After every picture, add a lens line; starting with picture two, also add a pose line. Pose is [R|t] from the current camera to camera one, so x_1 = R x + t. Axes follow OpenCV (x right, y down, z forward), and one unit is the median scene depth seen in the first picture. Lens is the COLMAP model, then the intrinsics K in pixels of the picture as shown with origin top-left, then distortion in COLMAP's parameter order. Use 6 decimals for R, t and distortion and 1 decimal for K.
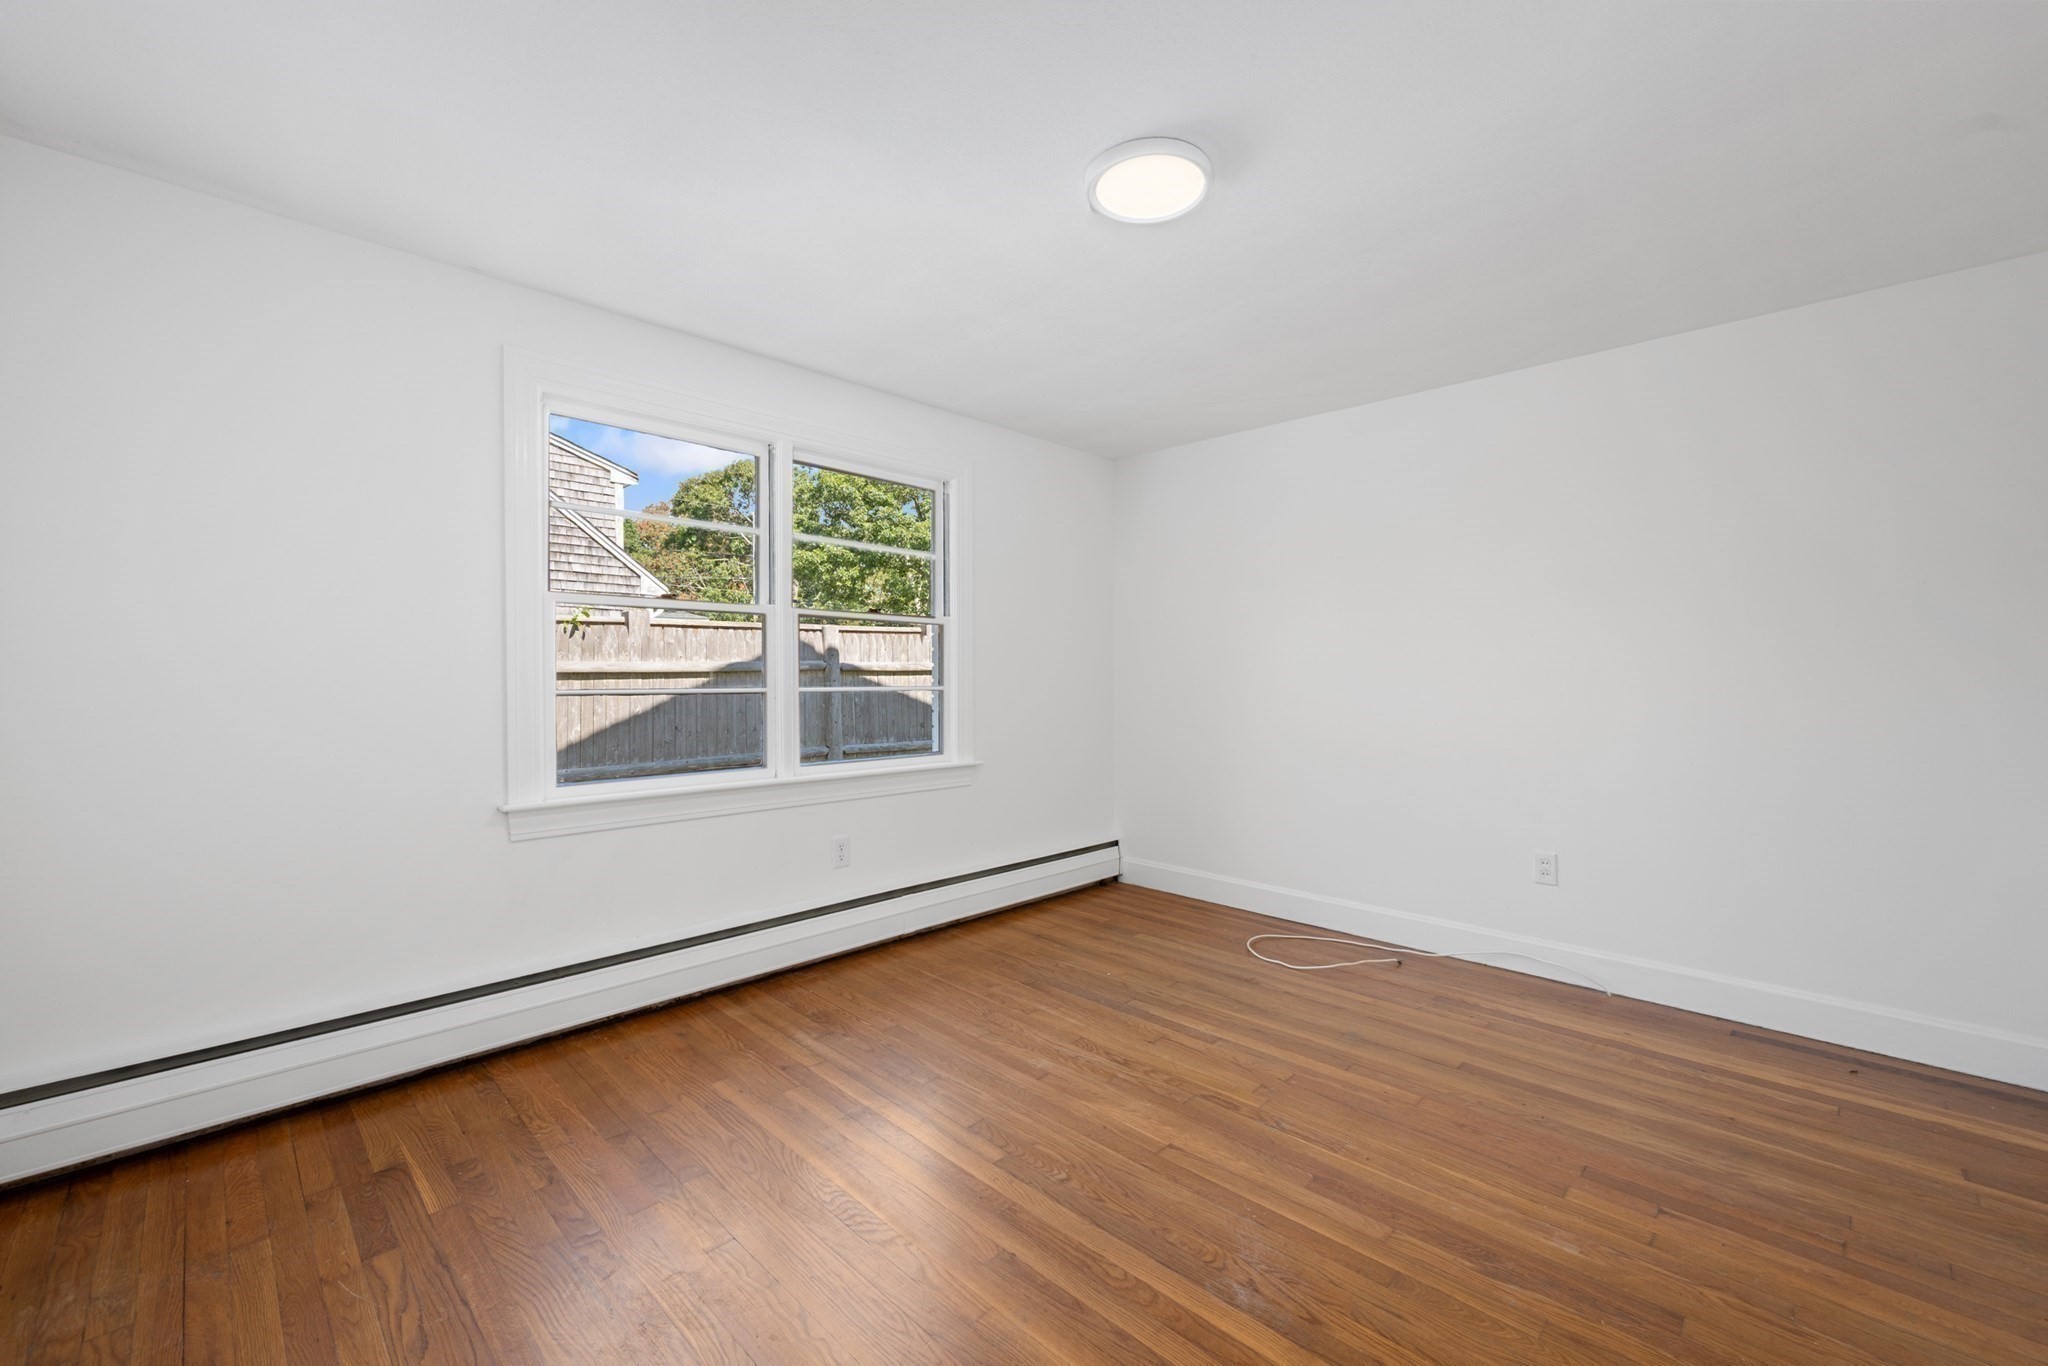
lens RADIAL K [[837.8, 0, 1024.0], [0, 837.8, 683.0], [0, 0, 1]] dist [-0.002086, -0.000333]
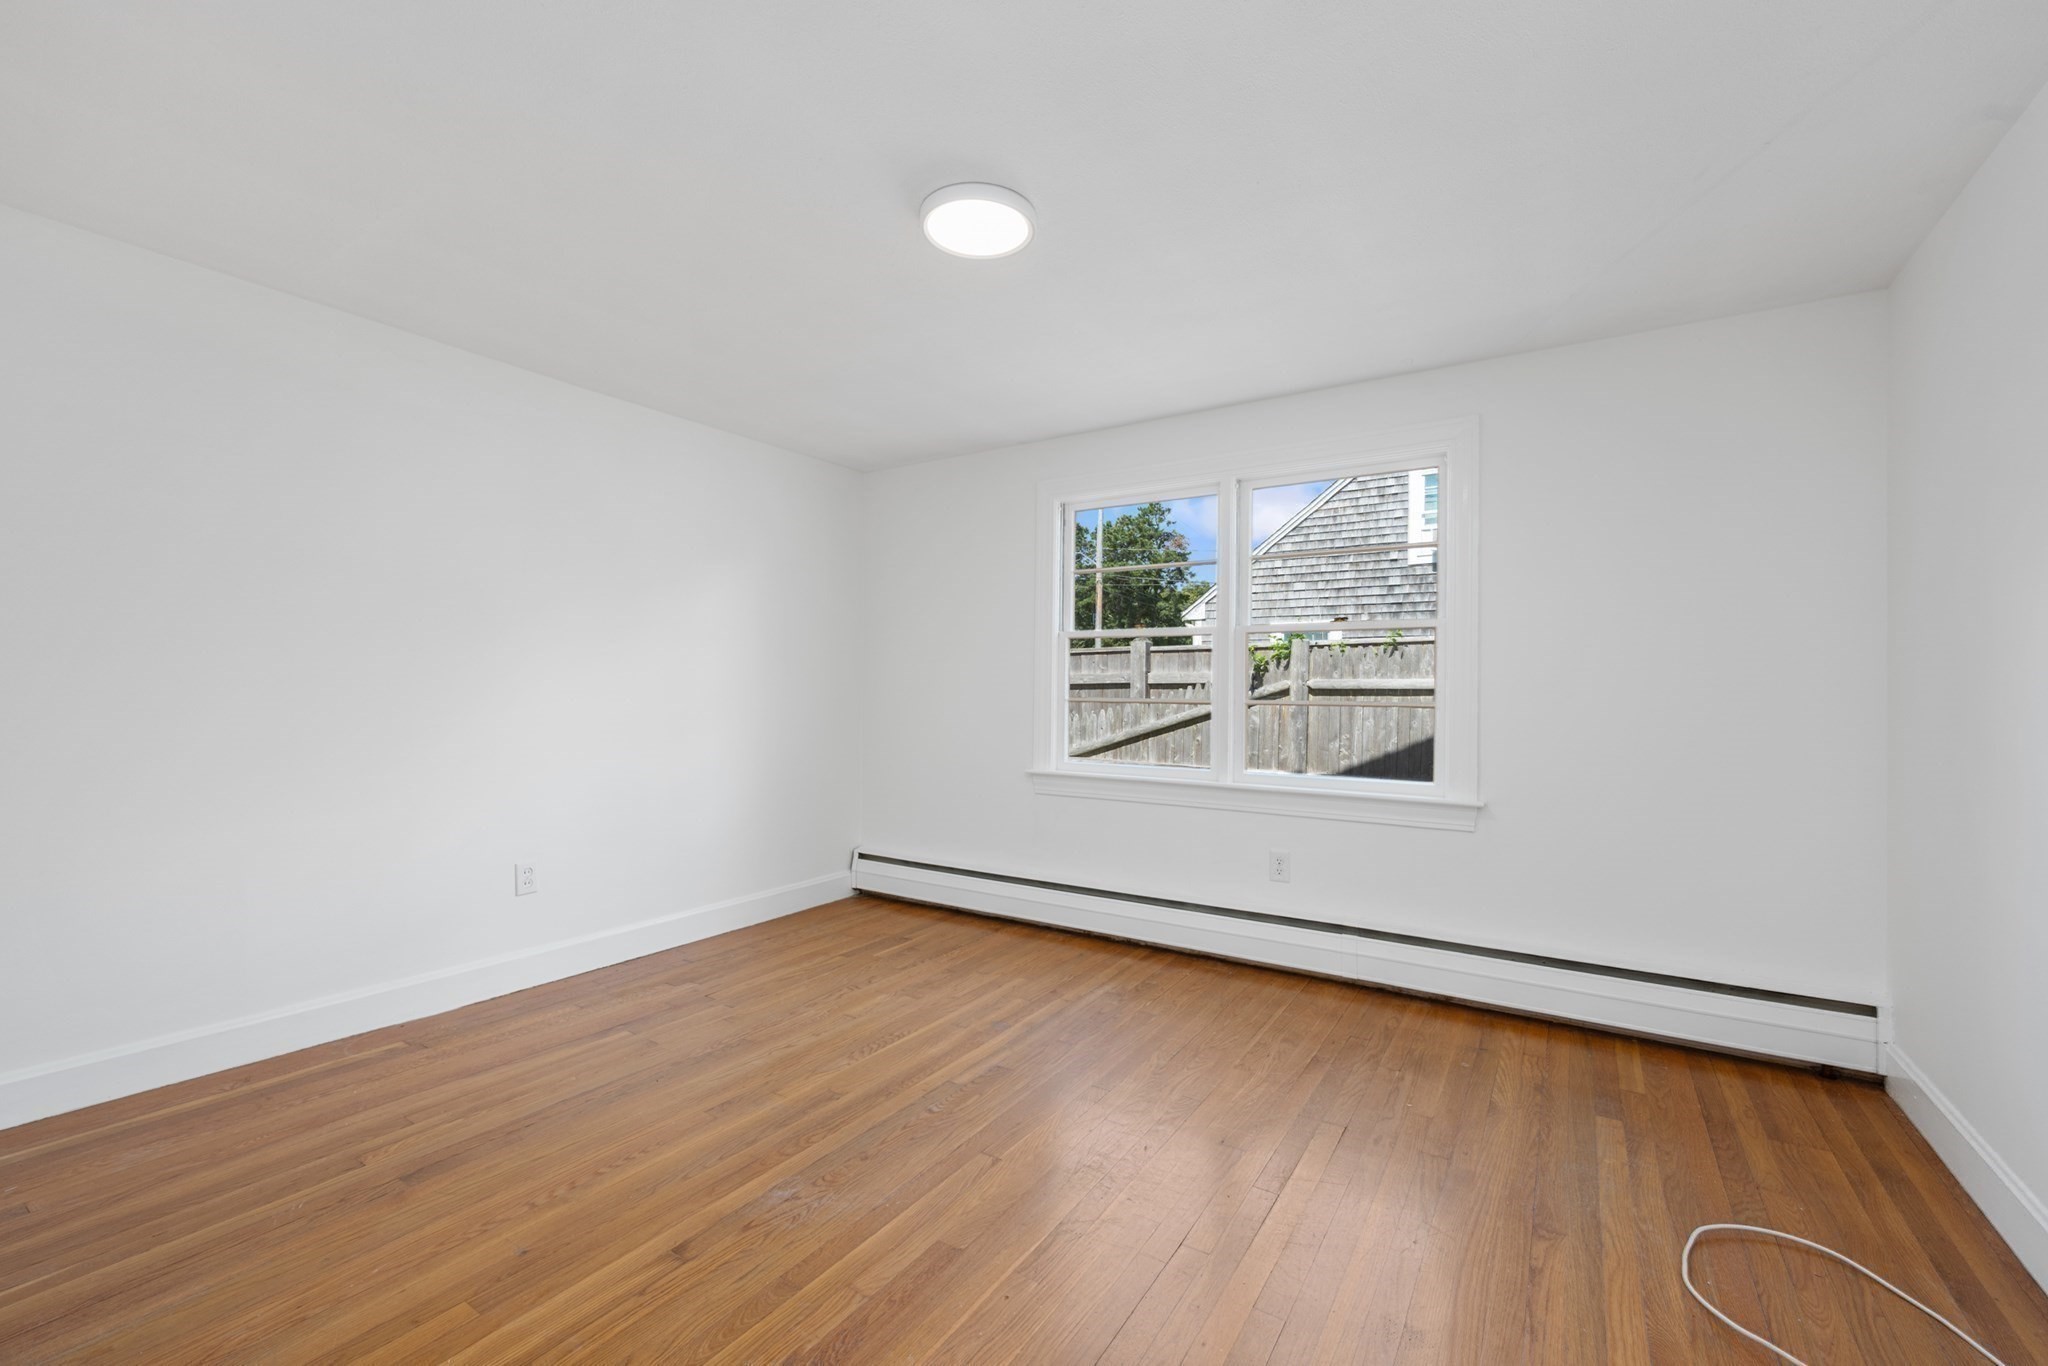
lens RADIAL K [[837.8, 0, 1024.0], [0, 837.8, 683.0], [0, 0, 1]] dist [-0.002086, -0.000333]
pose [[0.202504, -0.005293, -0.979267, 0.785449], [-0.020714, 0.999739, -0.009687, 0.000116], [0.979062, 0.022247, 0.202341, 0.559050]]
